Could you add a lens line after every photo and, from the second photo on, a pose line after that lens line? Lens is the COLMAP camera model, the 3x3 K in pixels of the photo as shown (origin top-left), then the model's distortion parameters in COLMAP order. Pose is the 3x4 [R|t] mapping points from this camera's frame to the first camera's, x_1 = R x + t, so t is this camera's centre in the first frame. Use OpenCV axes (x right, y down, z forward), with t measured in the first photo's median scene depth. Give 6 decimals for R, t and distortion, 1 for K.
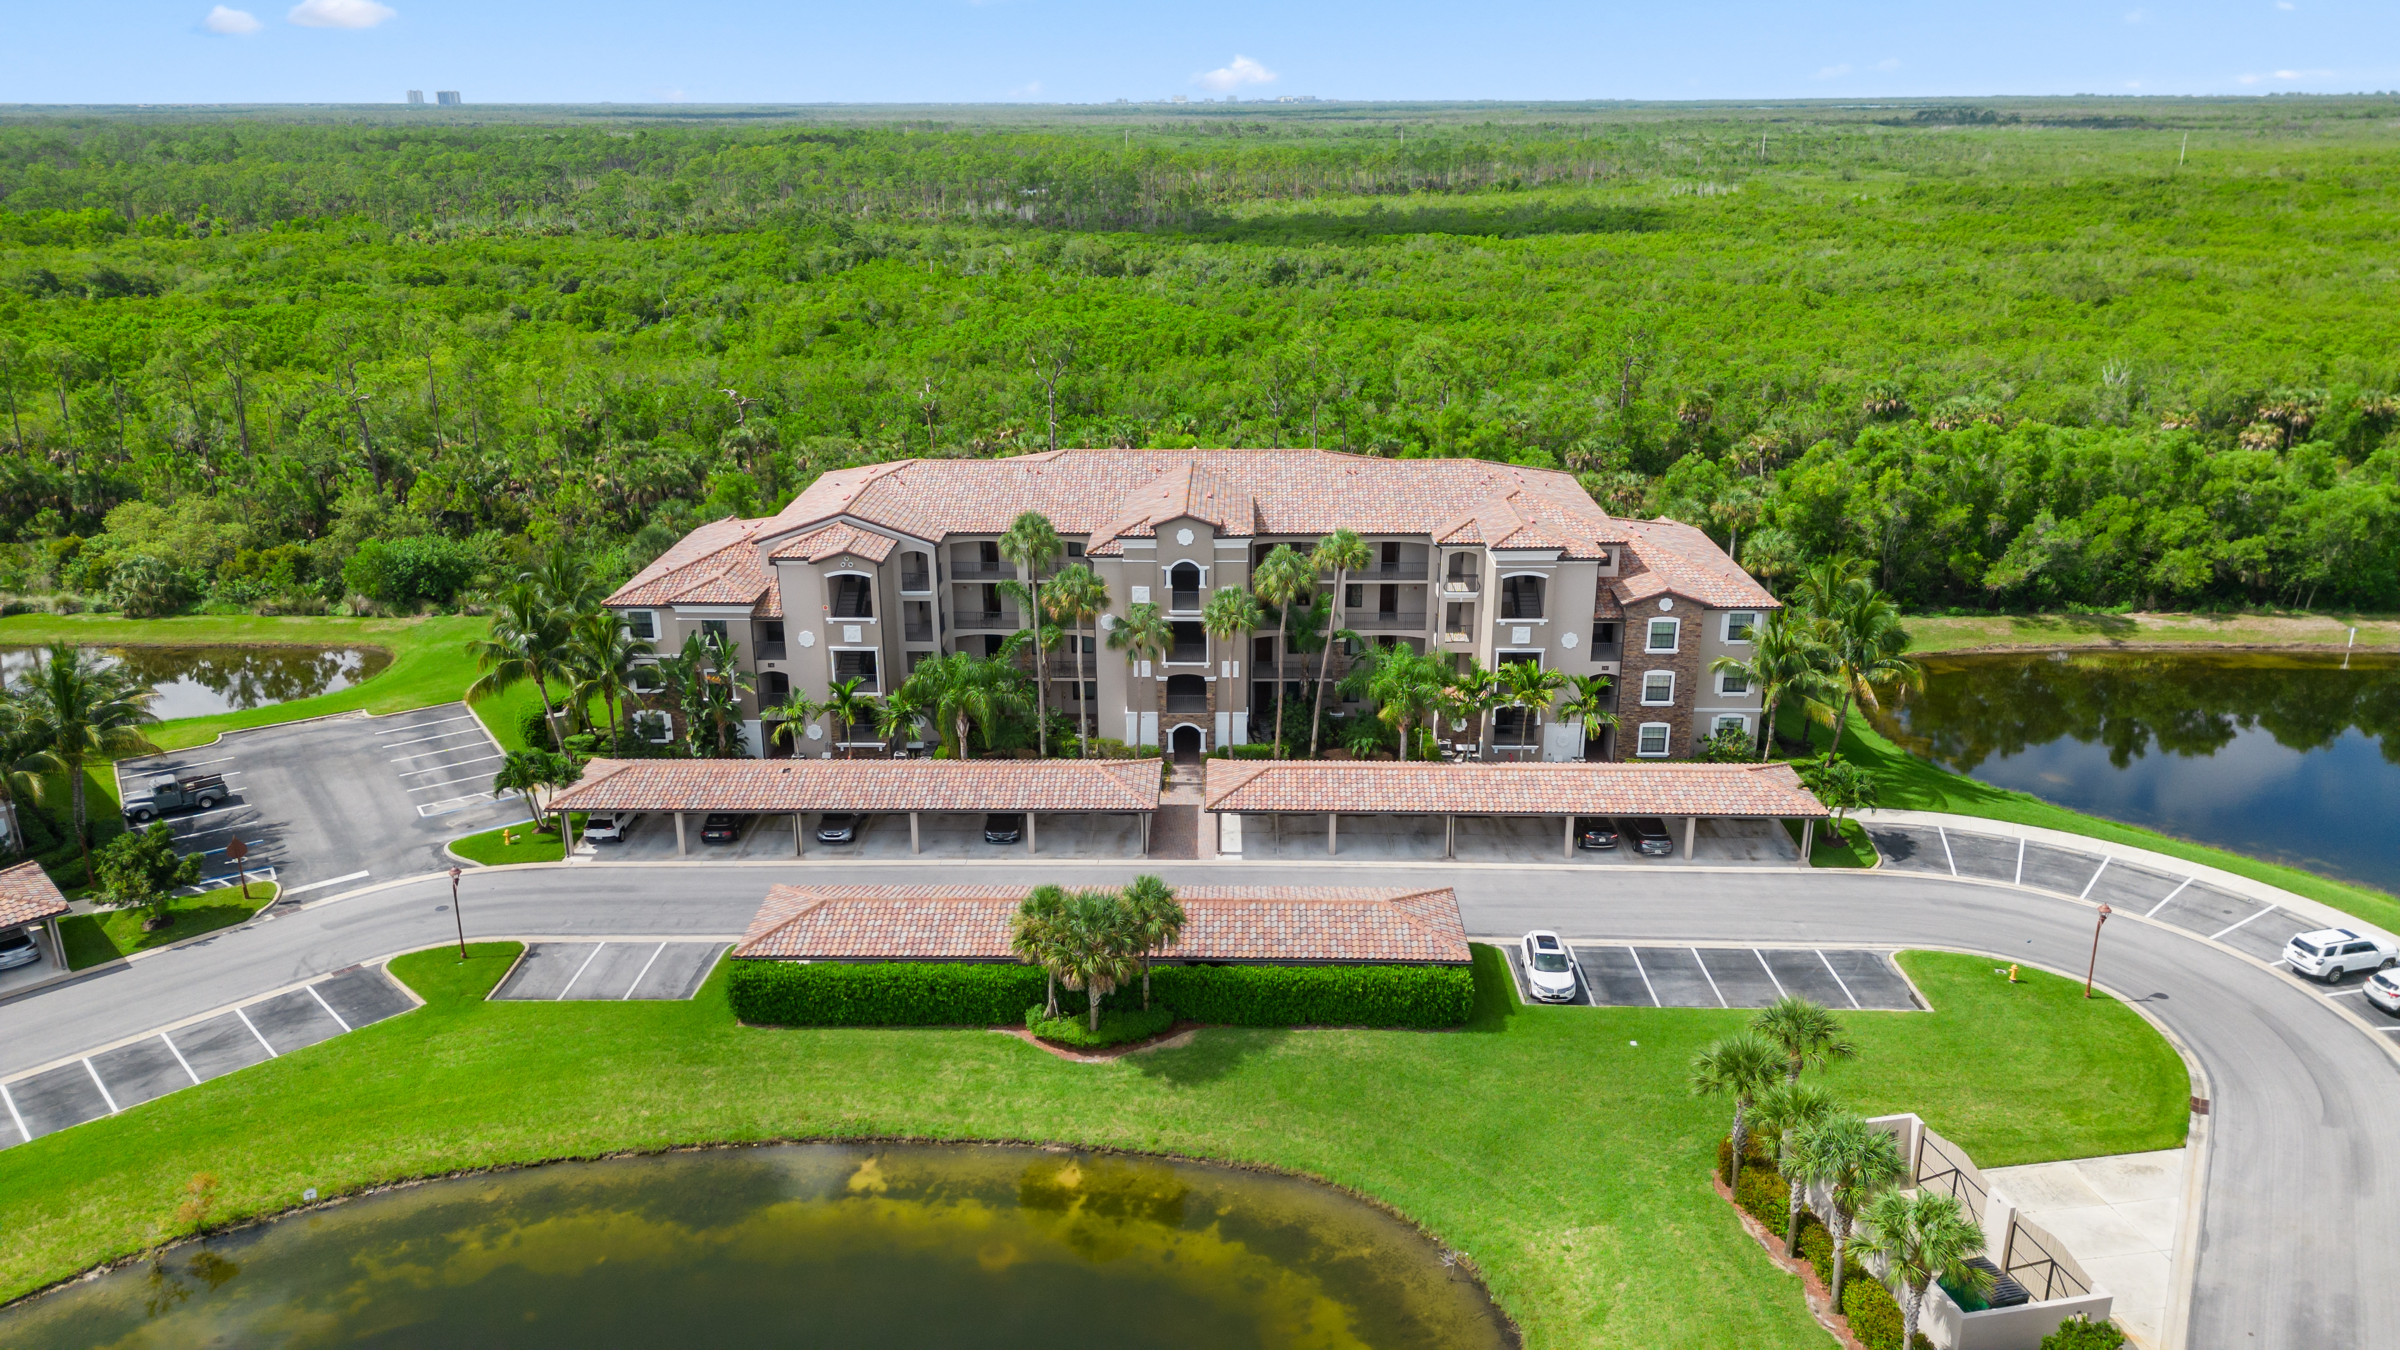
lens RADIAL K [[1672.5, 0, 1207.3], [0, 1672.5, 675.5], [0, 0, 1]] dist [0.010527, -0.008818]
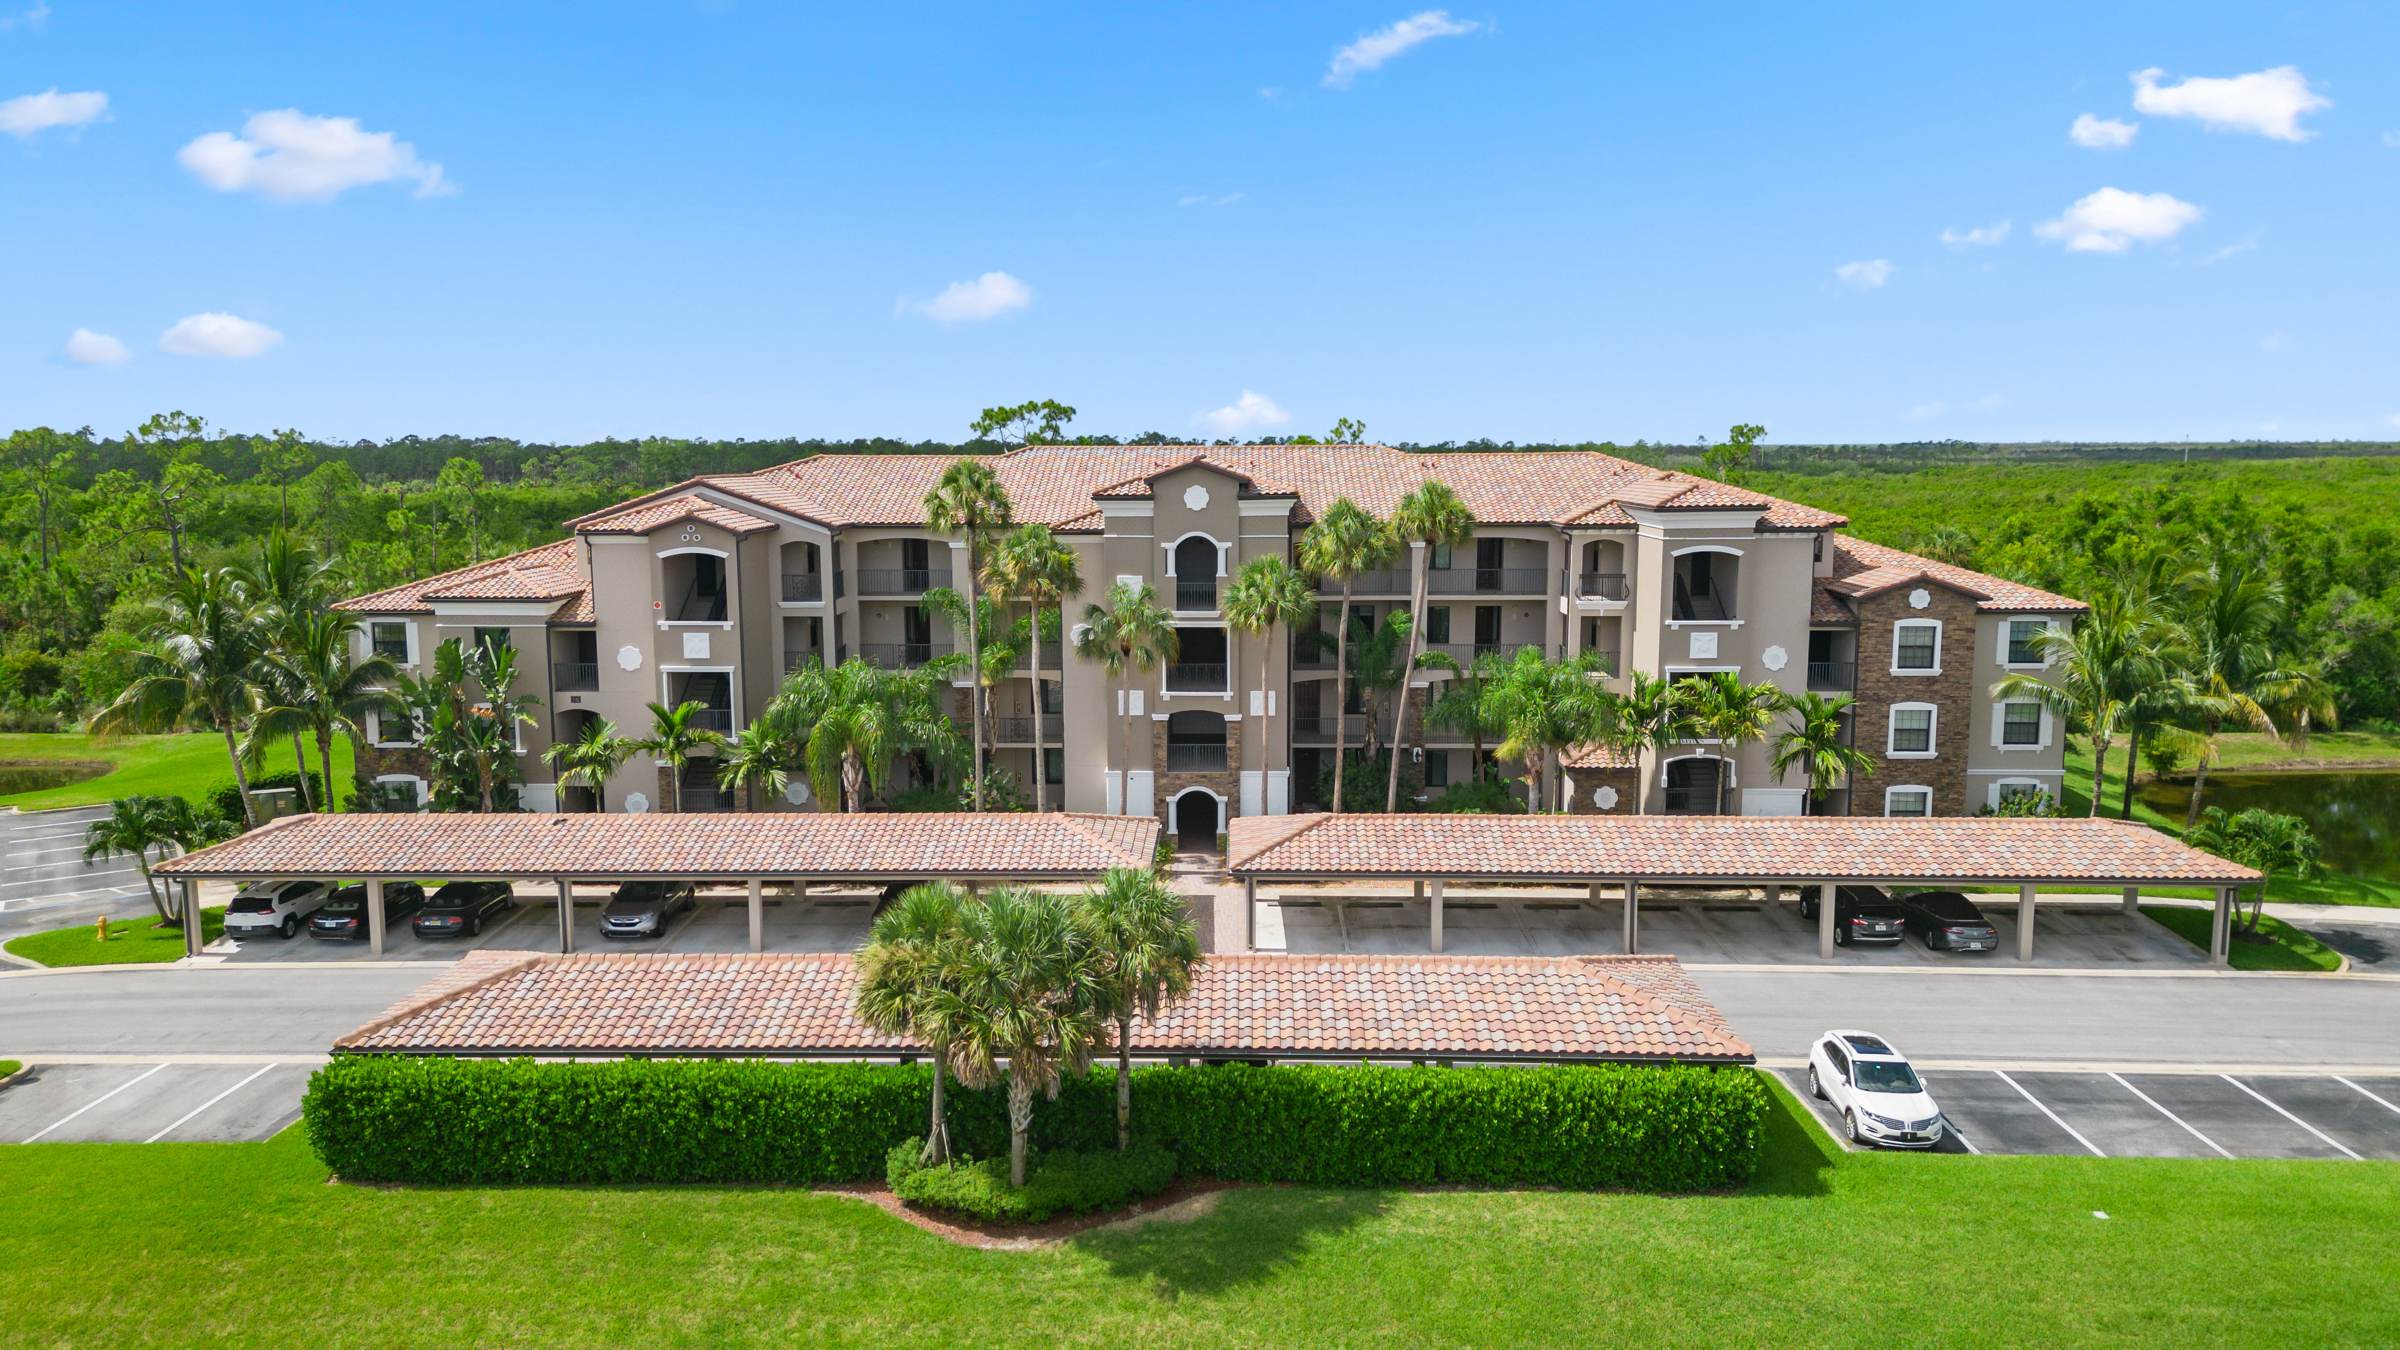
lens RADIAL K [[1672.5, 0, 1203.7], [0, 1672.5, 672.2], [0, 0, 1]] dist [0.010527, -0.008818]
pose [[0.999993, 0.001821, -0.003356, -0.008130], [-0.002452, 0.980013, -0.198917, 0.122321], [0.002927, 0.198924, 0.980011, 0.362857]]
